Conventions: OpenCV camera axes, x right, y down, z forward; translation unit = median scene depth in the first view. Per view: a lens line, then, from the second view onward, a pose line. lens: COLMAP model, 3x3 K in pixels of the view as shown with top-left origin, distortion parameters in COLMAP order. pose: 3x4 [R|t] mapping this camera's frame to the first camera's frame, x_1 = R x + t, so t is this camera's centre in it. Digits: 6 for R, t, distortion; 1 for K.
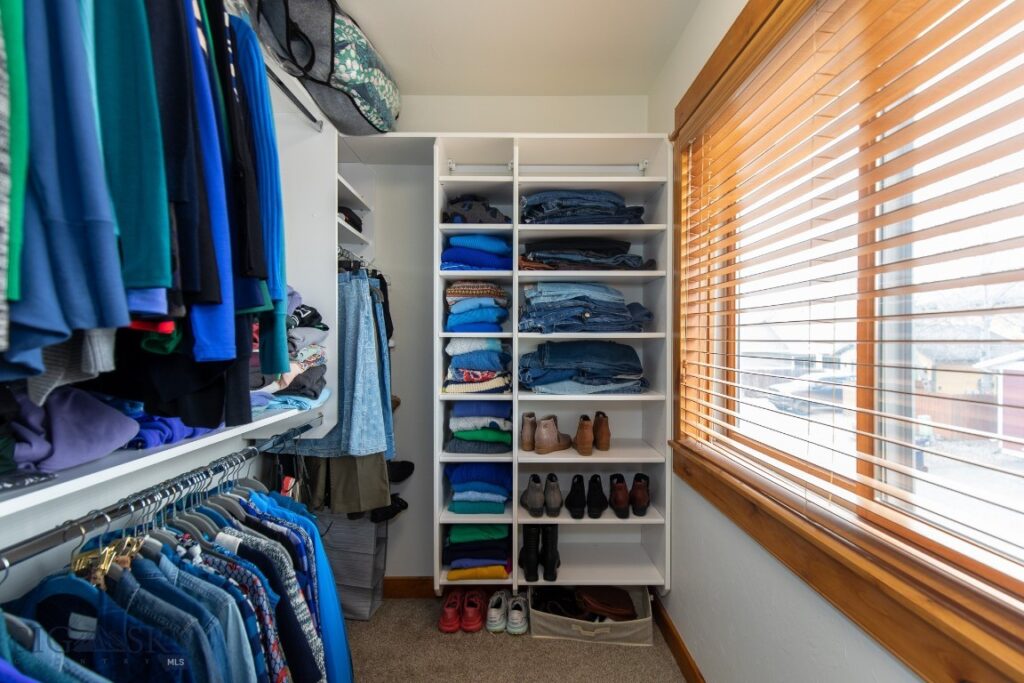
lens RADIAL K [[464.7, 0, 512.2], [0, 464.7, 341.6], [0, 0, 1]] dist [0.010705, -0.004236]
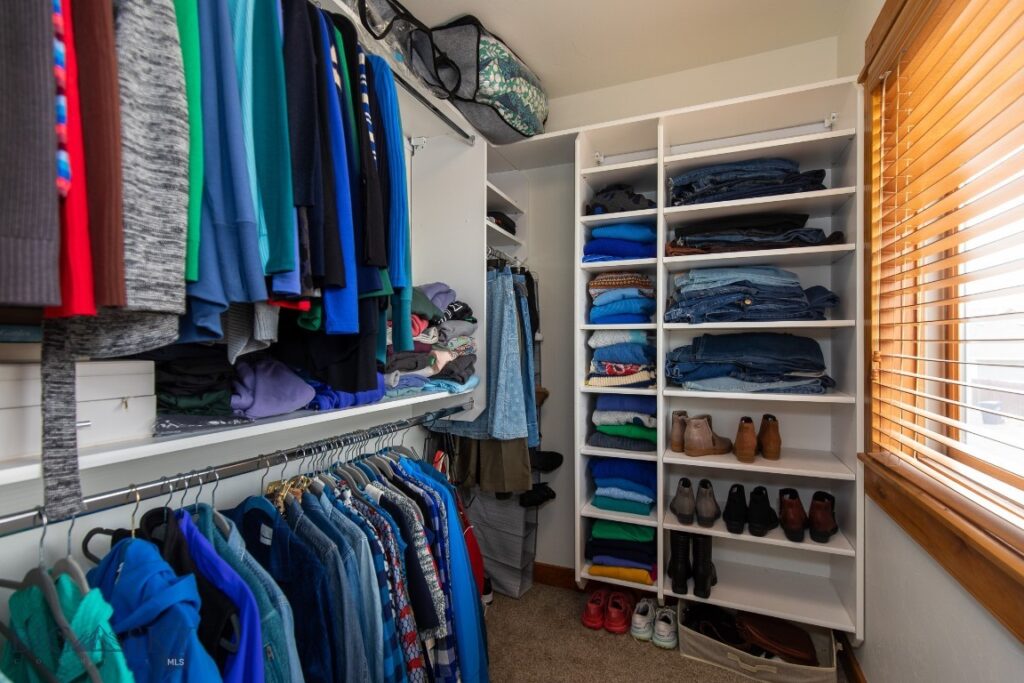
lens RADIAL K [[464.7, 0, 510.3], [0, 464.7, 341.9], [0, 0, 1]] dist [0.010705, -0.004236]
pose [[0.918562, -0.004082, -0.395256, 0.106957], [-0.000606, 0.999931, -0.011736, 0.031379], [0.395277, 0.011020, 0.918496, 0.019757]]
